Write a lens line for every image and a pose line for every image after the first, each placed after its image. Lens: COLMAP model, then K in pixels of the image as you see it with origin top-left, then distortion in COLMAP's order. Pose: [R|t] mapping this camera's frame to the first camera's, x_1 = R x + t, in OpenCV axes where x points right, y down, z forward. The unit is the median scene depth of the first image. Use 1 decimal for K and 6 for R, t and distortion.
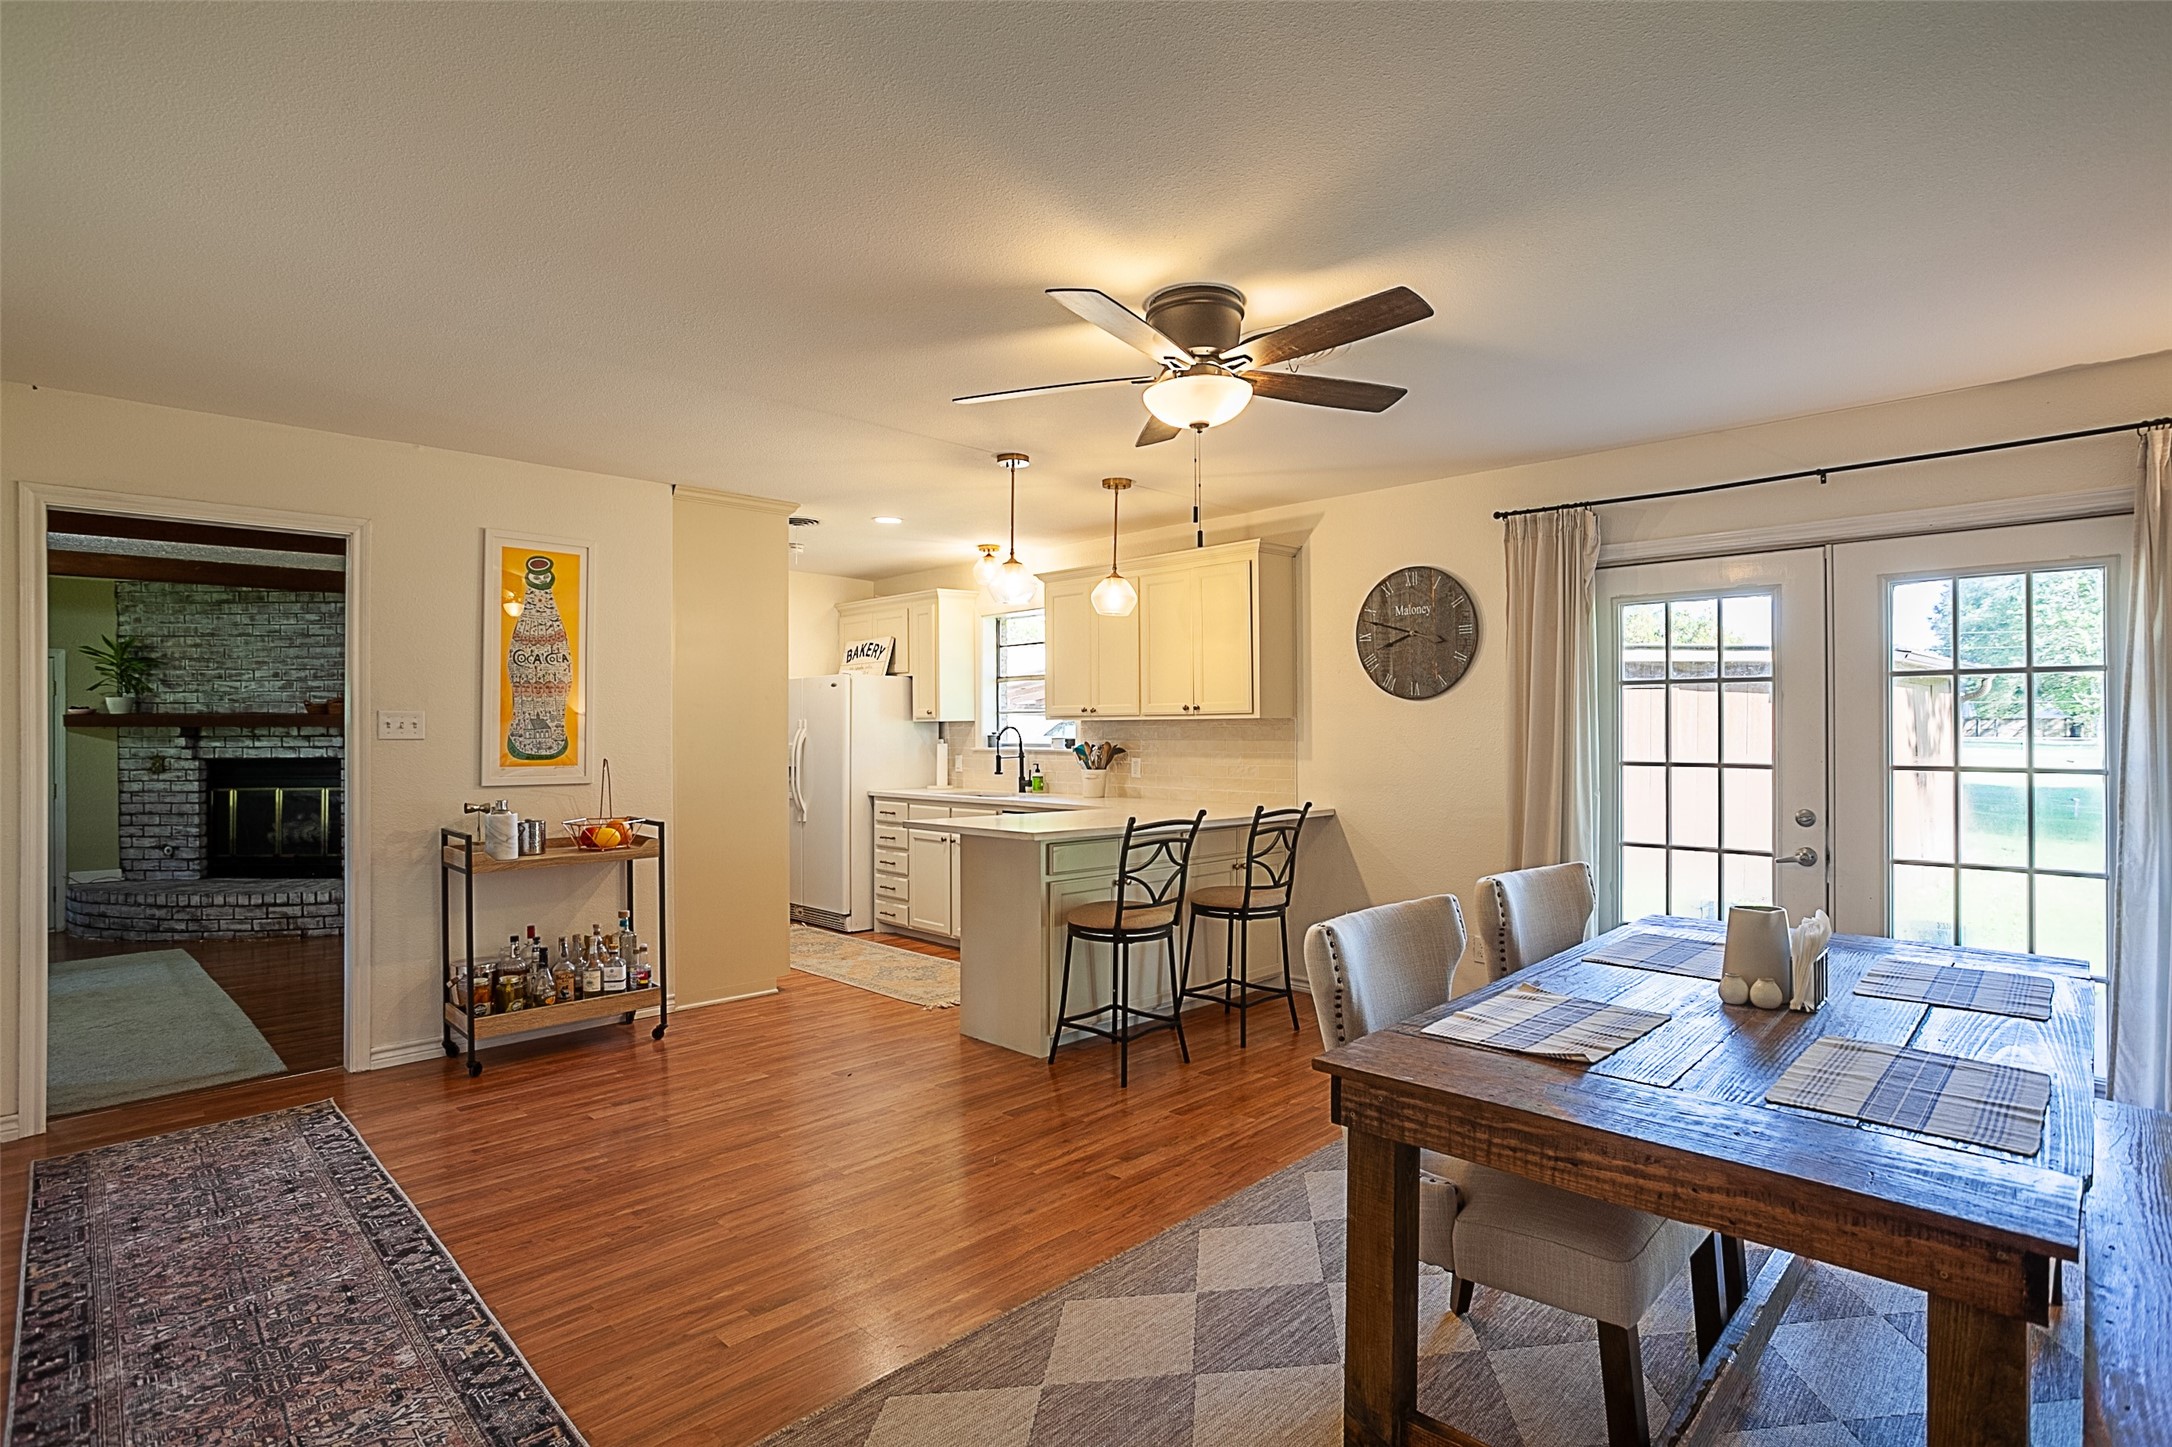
lens RADIAL K [[1042.9, 0, 1087.3], [0, 1042.9, 715.0], [0, 0, 1]] dist [-0.031721, 0.007101]
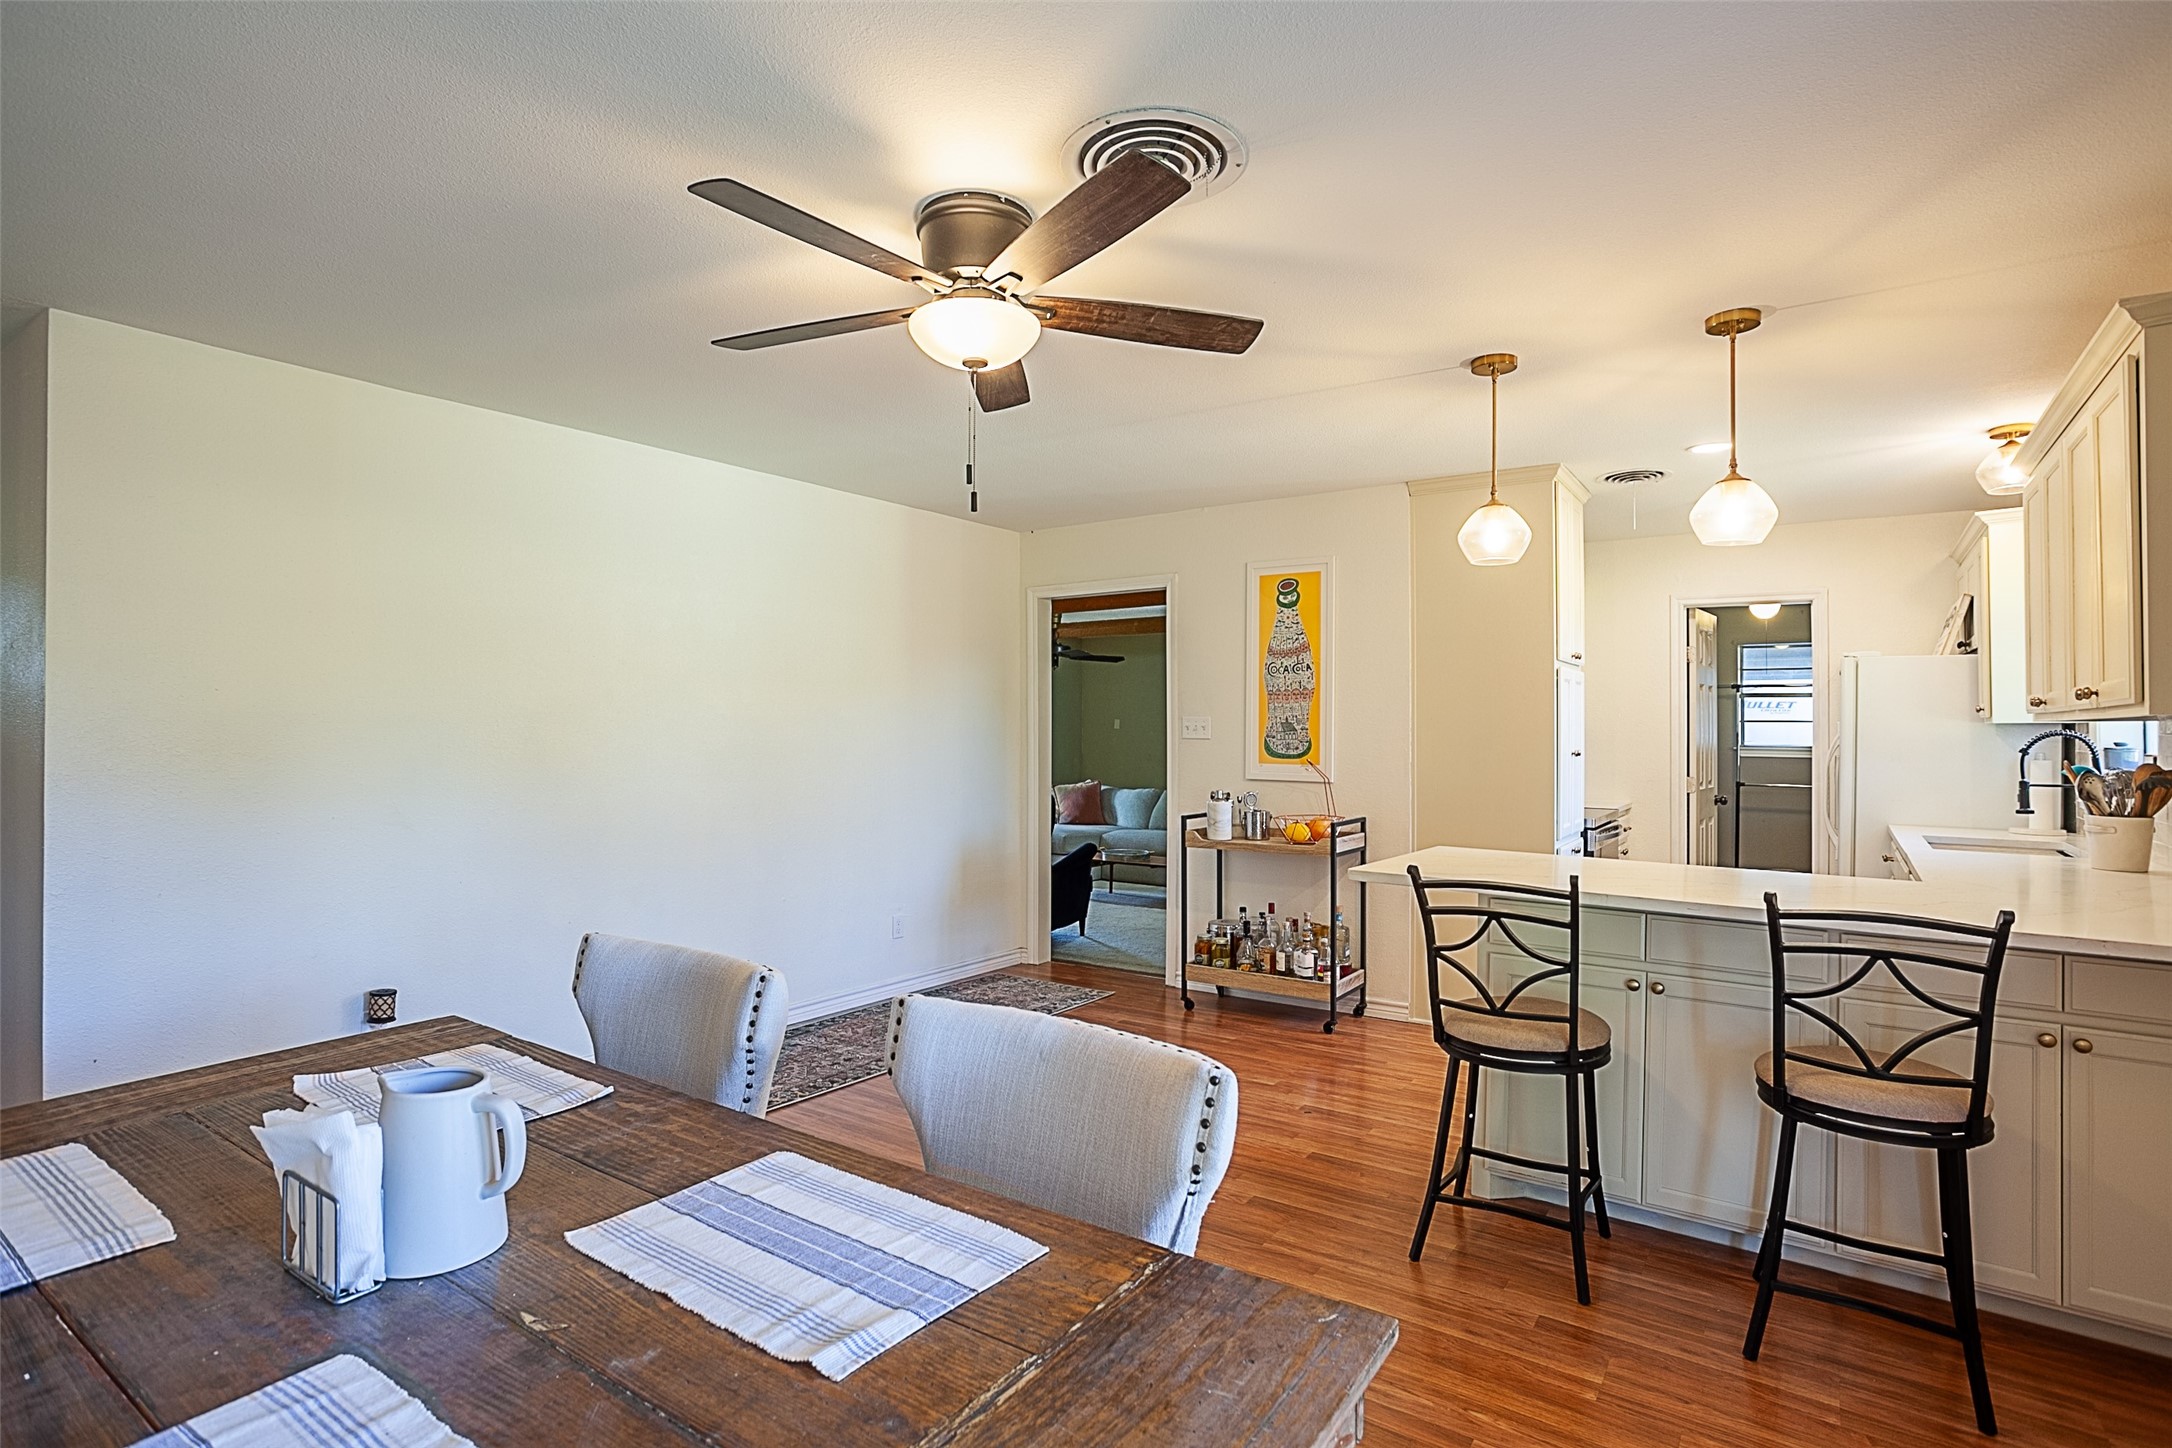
lens RADIAL K [[1077.3, 0, 1104.1], [0, 1077.3, 716.8], [0, 0, 1]] dist [-0.051902, 0.019814]
pose [[0.187470, -0.006526, -0.982249, 0.438720], [0.006014, 0.999967, -0.005496, 0.002087], [0.982252, -0.004877, 0.187503, 0.432641]]
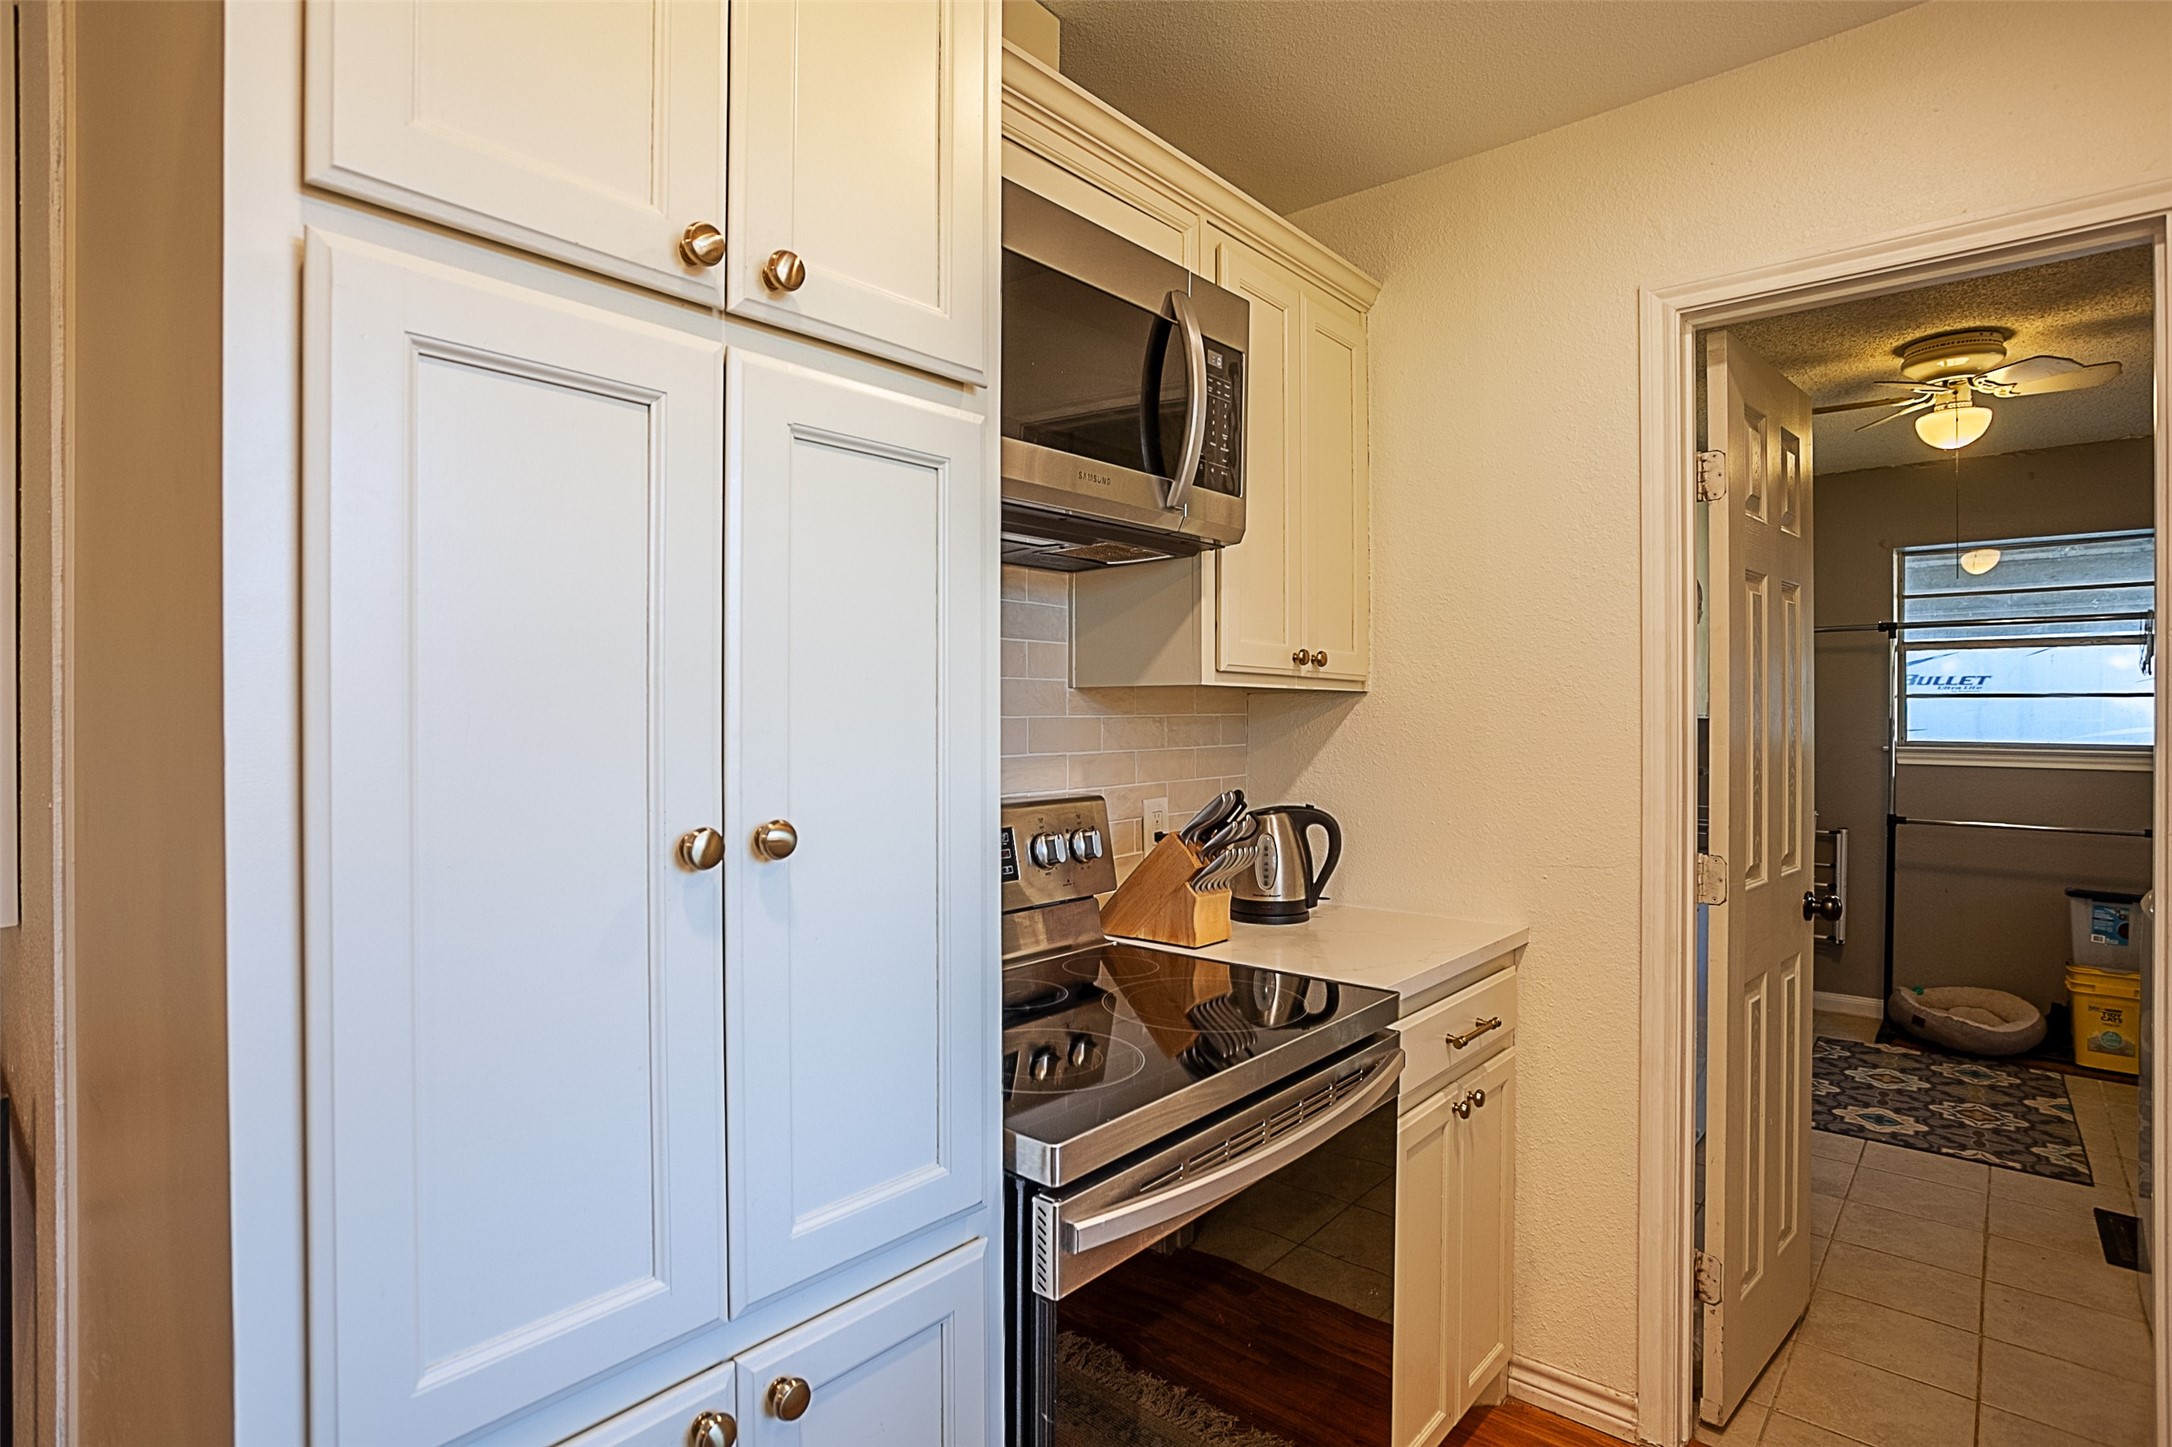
lens RADIAL K [[1077.3, 0, 1073.1], [0, 1077.3, 731.2], [0, 0, 1]] dist [-0.051902, 0.019814]
pose [[0.056818, 0.009444, -0.998340, -0.171723], [0.017709, 0.999788, 0.010465, 0.013571], [0.998227, -0.018274, 0.056639, 0.988162]]
